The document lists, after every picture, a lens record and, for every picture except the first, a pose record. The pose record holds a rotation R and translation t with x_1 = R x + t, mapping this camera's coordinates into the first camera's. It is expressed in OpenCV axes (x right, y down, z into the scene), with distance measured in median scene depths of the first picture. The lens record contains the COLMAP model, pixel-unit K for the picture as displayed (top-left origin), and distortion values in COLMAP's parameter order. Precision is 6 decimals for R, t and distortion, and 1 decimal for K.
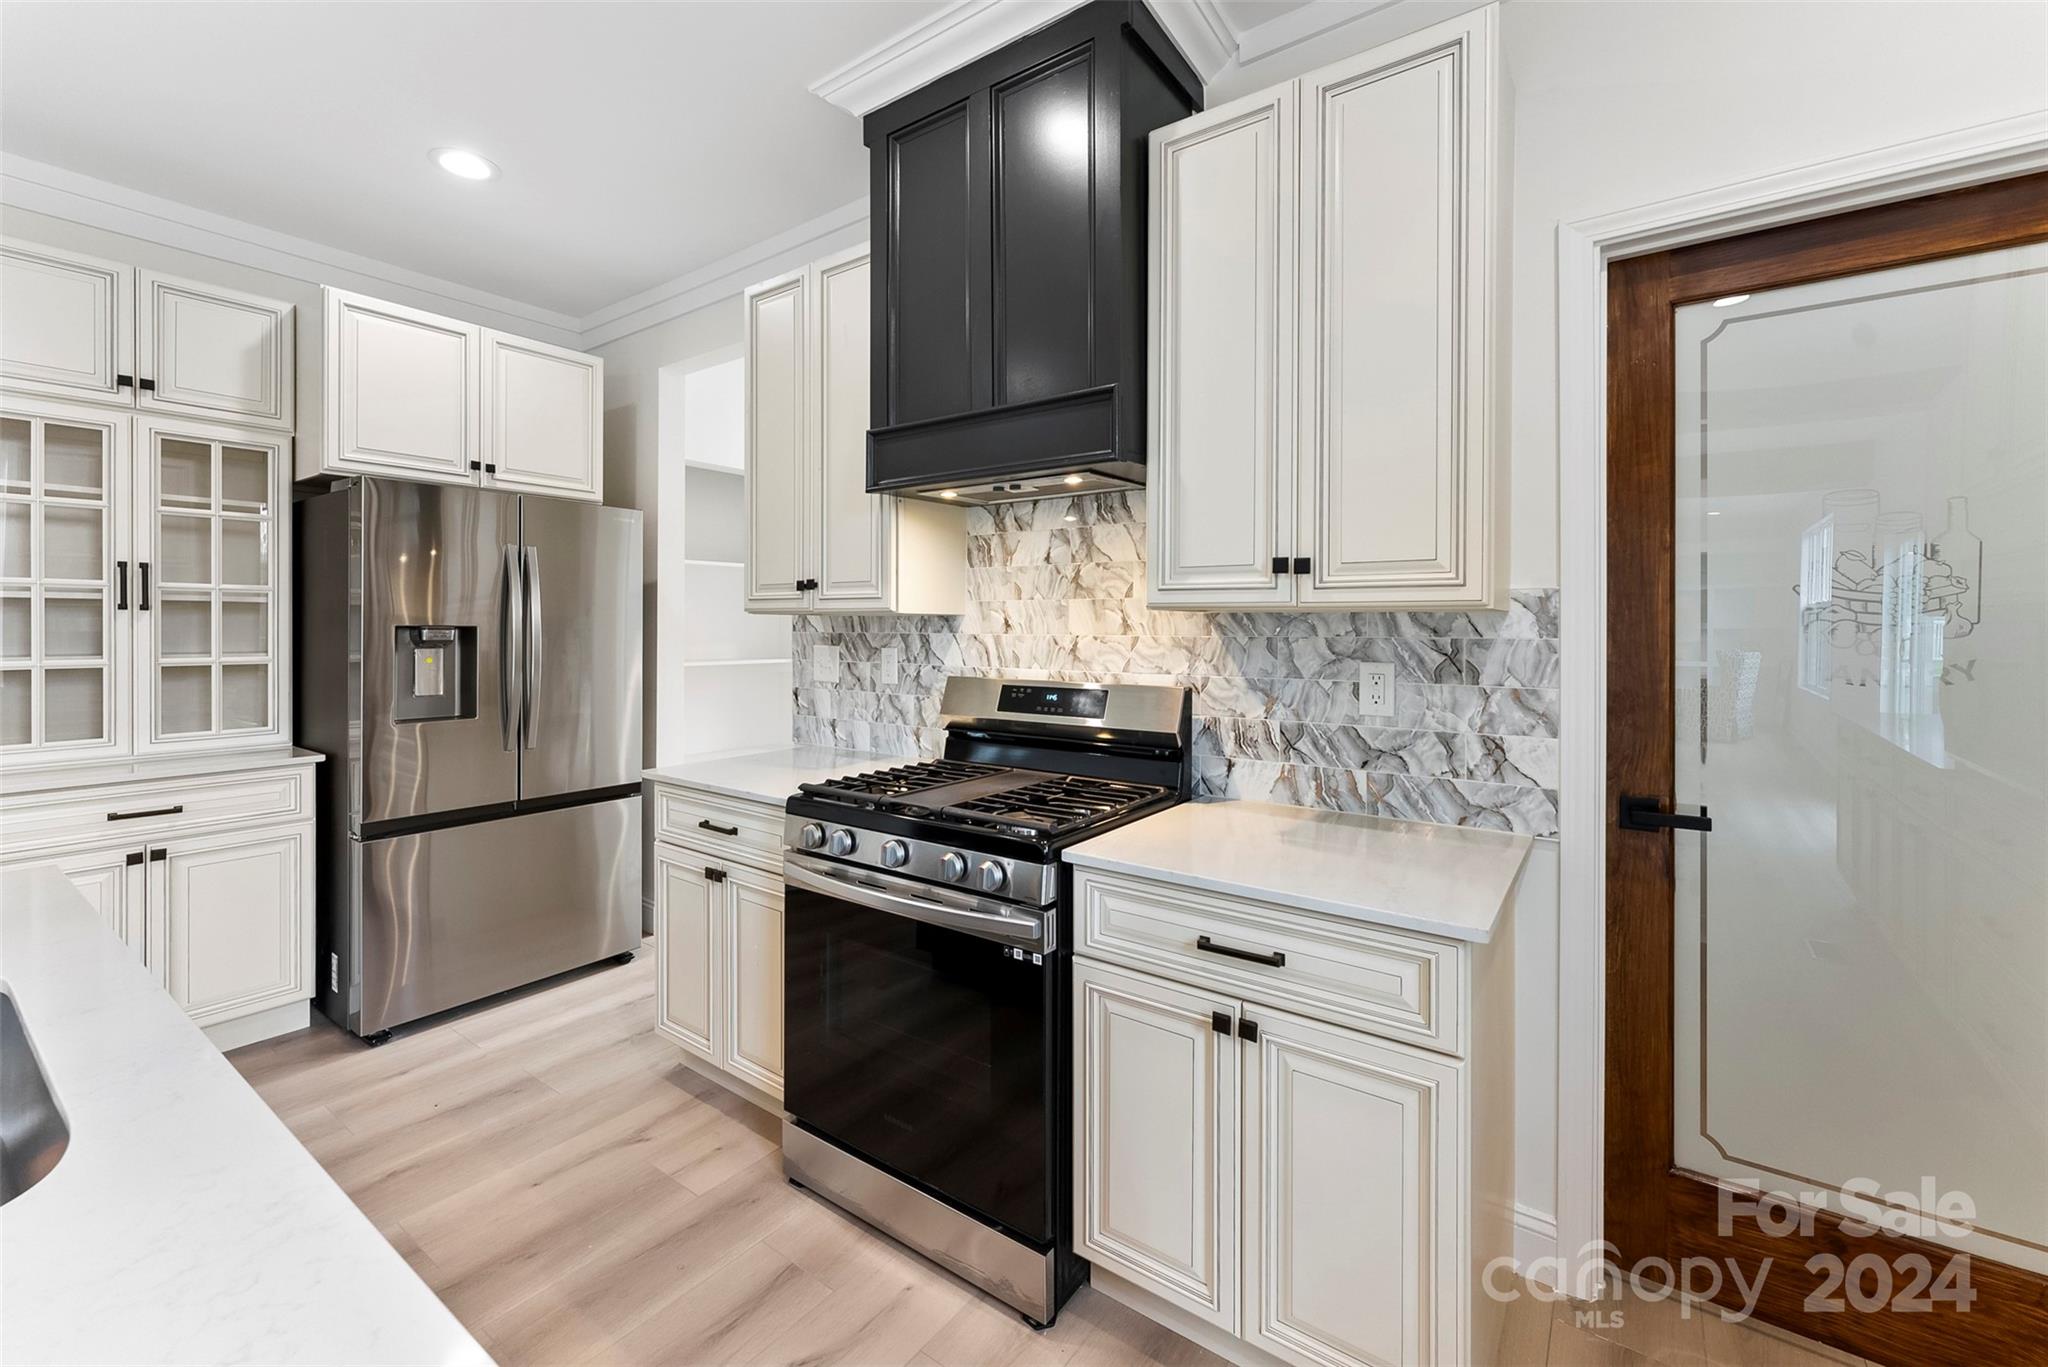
lens RADIAL K [[848.7, 0, 1029.5], [0, 848.7, 624.0], [0, 0, 1]] dist [-0.000796, 0.000151]
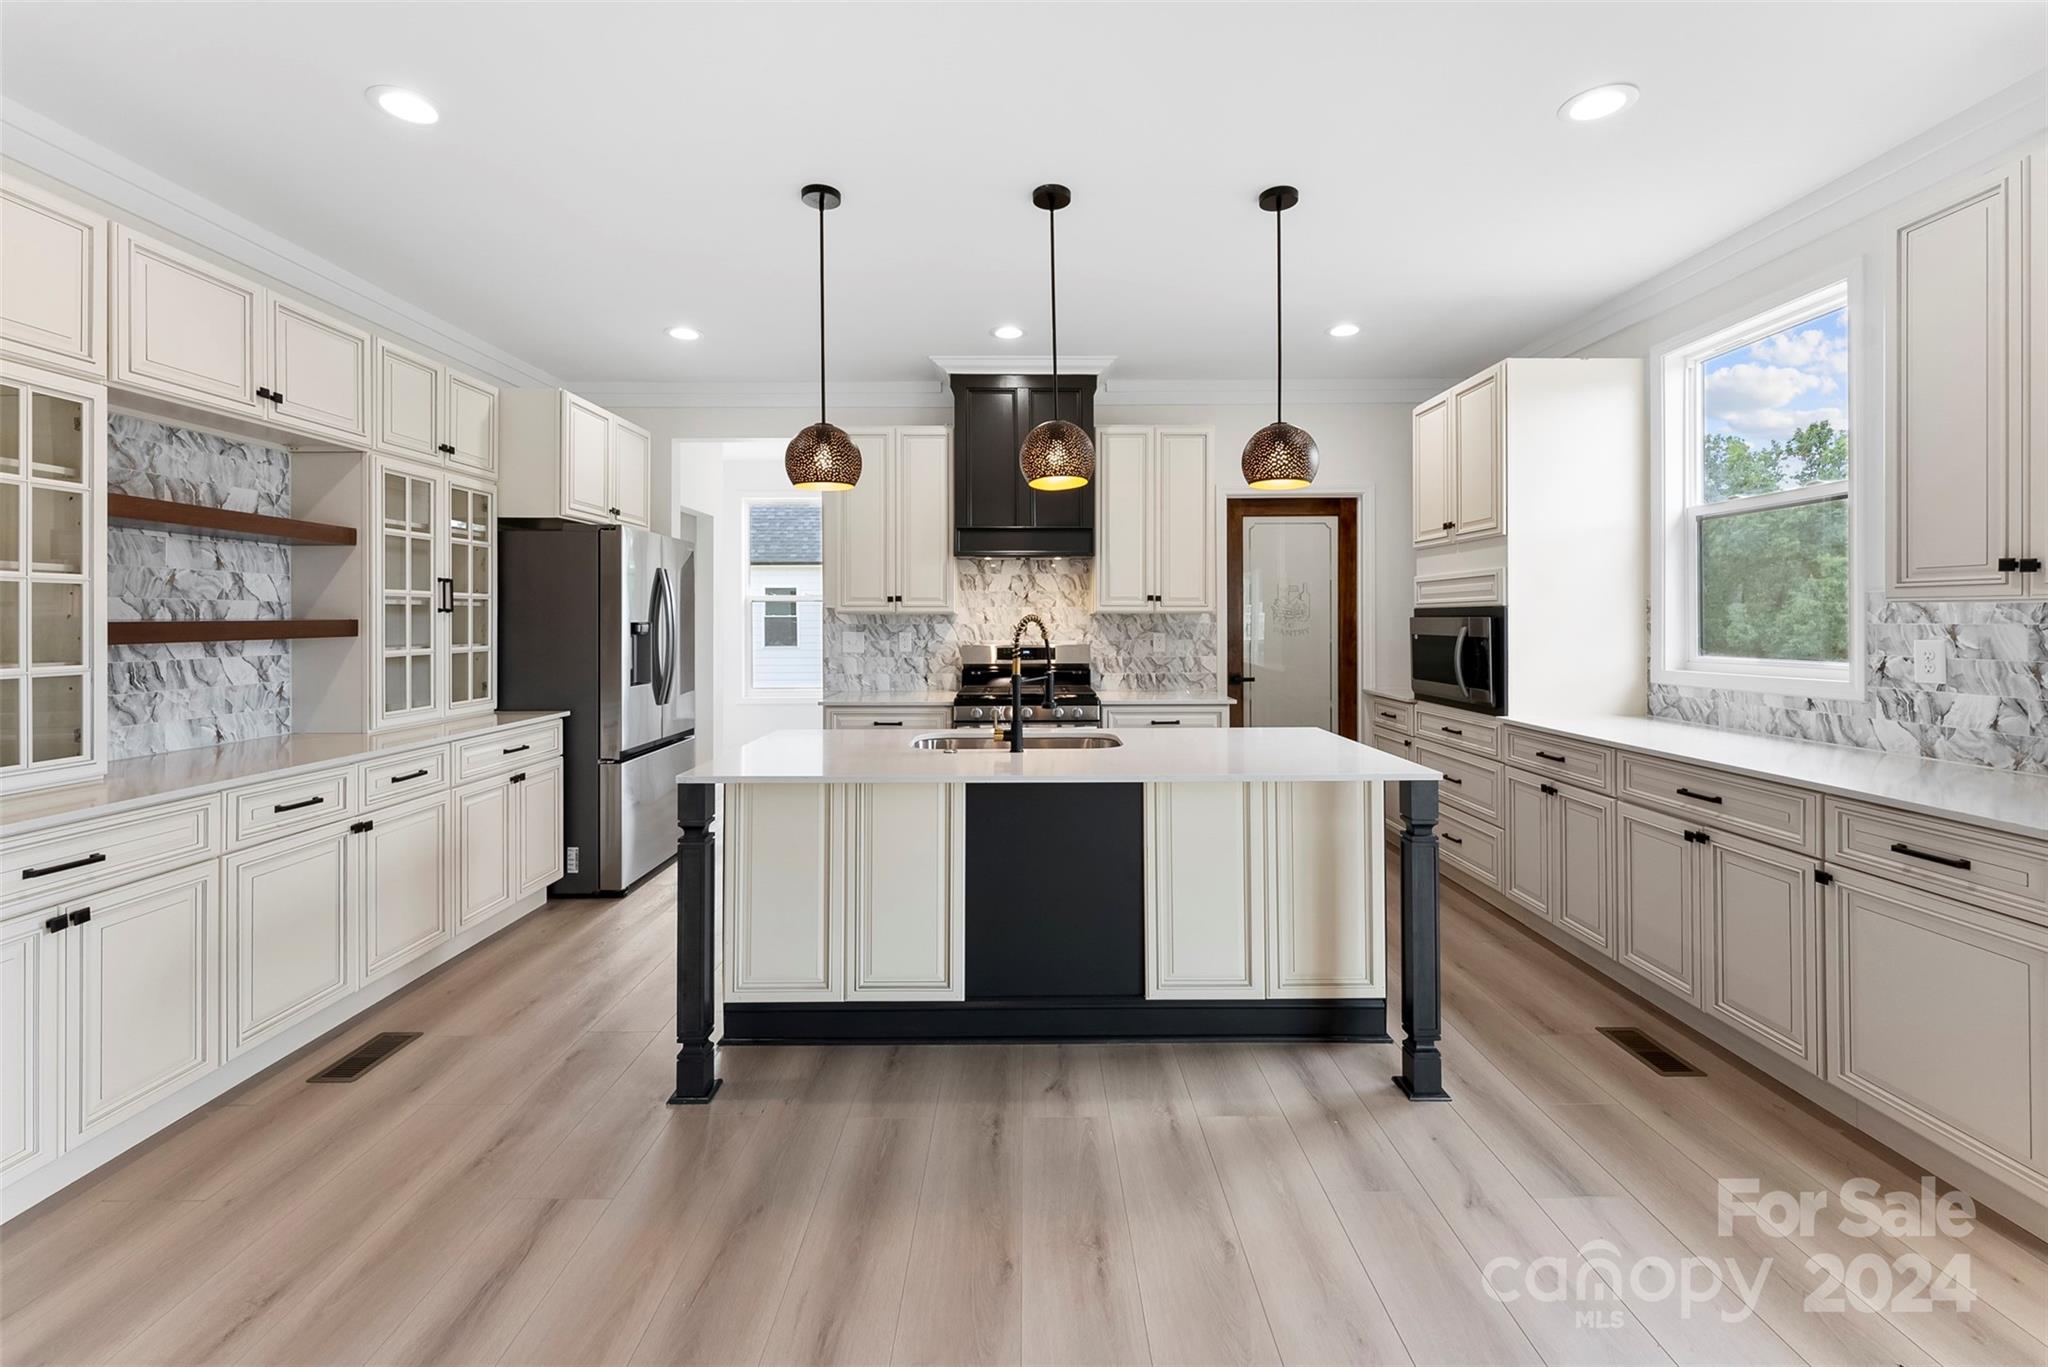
lens RADIAL K [[848.7, 0, 1034.1], [0, 848.7, 614.8], [0, 0, 1]] dist [-0.000796, 0.000151]
pose [[0.807802, -0.004062, 0.589440, -1.163327], [0.003339, 0.999992, 0.002314, -0.014442], [-0.589445, 0.000099, 0.807808, -0.732995]]
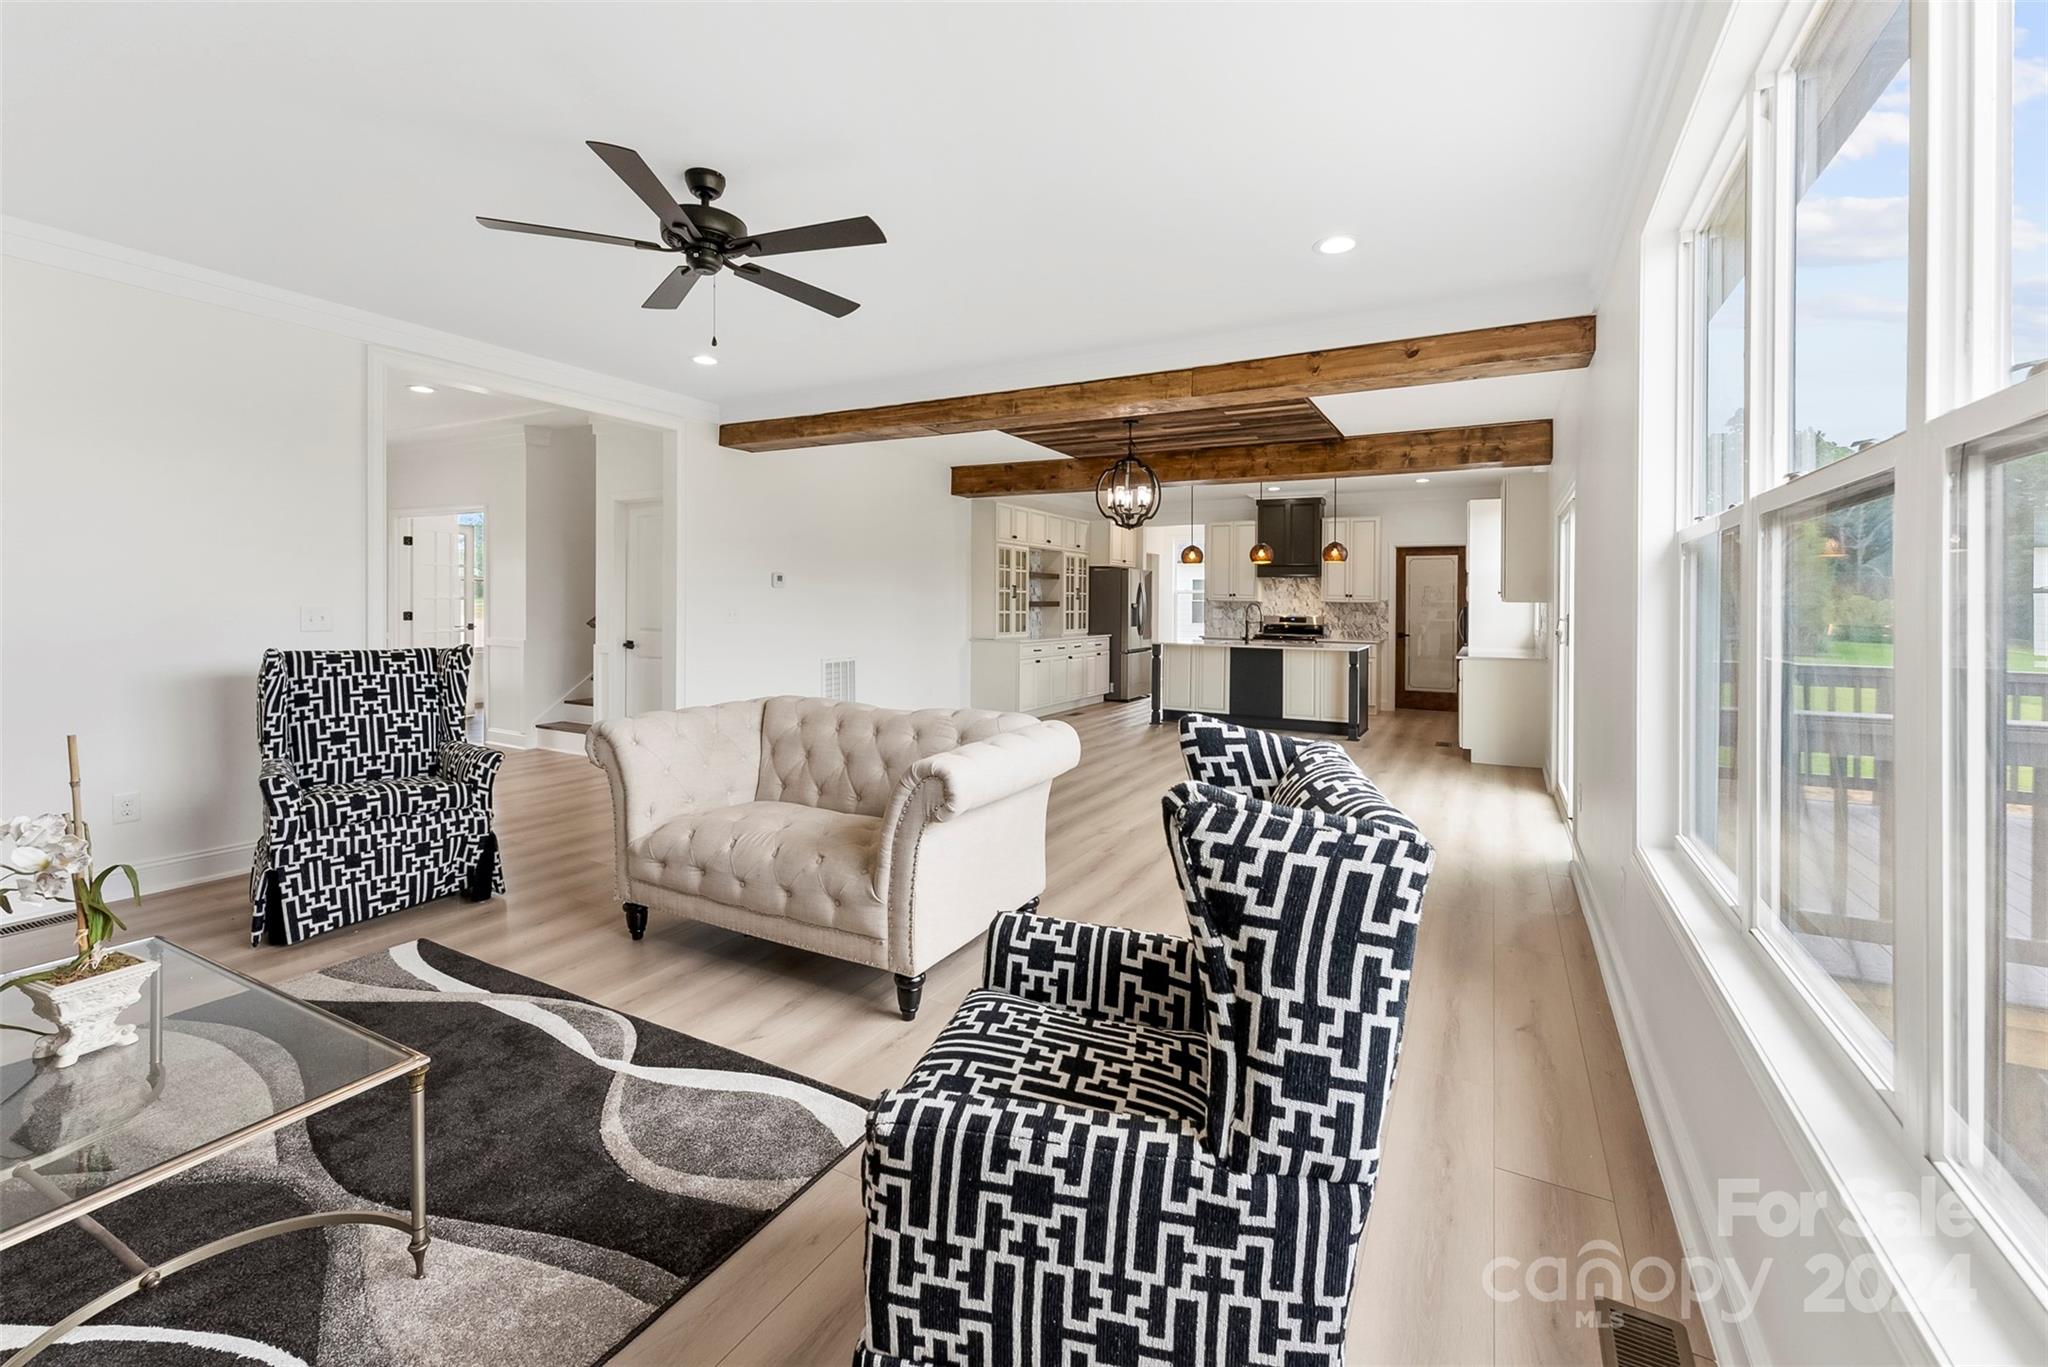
lens RADIAL K [[848.7, 0, 1022.6], [0, 848.7, 598.2], [0, 0, 1]] dist [-0.000796, 0.000151]
pose [[0.993531, 0.007623, 0.113302, -1.926443], [-0.007878, 0.999967, 0.001803, -0.030749], [-0.113285, -0.002684, 0.993559, -3.421144]]
